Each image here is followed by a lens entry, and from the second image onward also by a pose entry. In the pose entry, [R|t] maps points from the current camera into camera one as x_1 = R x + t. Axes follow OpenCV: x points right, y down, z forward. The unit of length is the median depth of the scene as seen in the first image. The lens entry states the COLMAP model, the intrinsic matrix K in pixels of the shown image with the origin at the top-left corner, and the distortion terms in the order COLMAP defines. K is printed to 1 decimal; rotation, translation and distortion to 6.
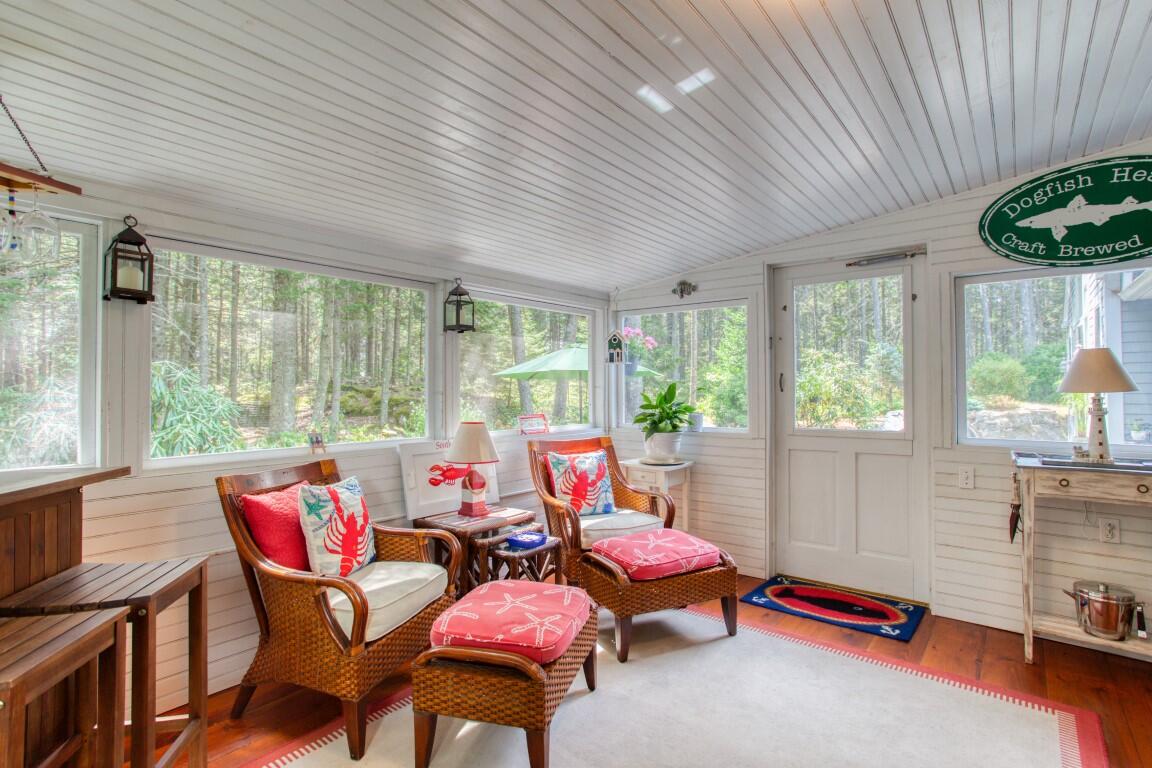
lens RADIAL K [[573.5, 0, 573.6], [0, 573.5, 387.4], [0, 0, 1]] dist [-0.017158, 0.007579]
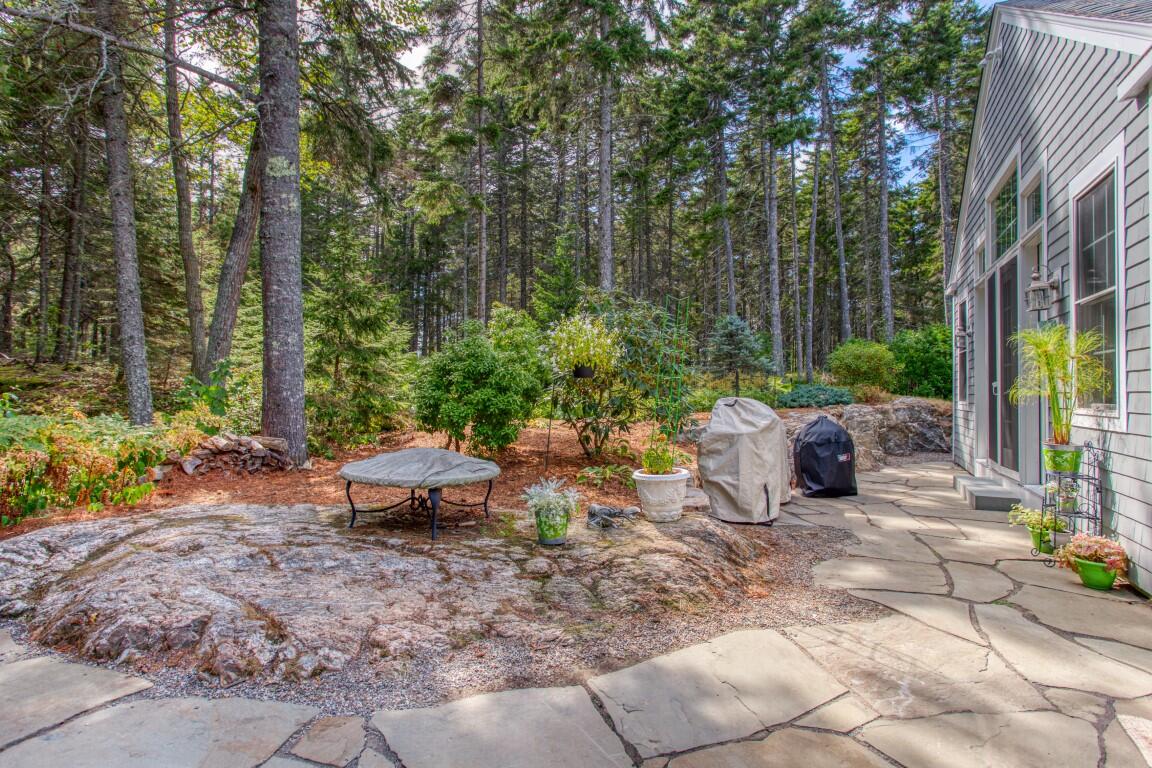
lens RADIAL K [[573.5, 0, 572.0], [0, 573.5, 389.8], [0, 0, 1]] dist [-0.017158, 0.007579]
pose [[0.981288, 0.002781, 0.192524, 1.068531], [-0.002901, 0.999996, 0.000337, 0.109275], [-0.192522, -0.000889, 0.981292, 1.664638]]
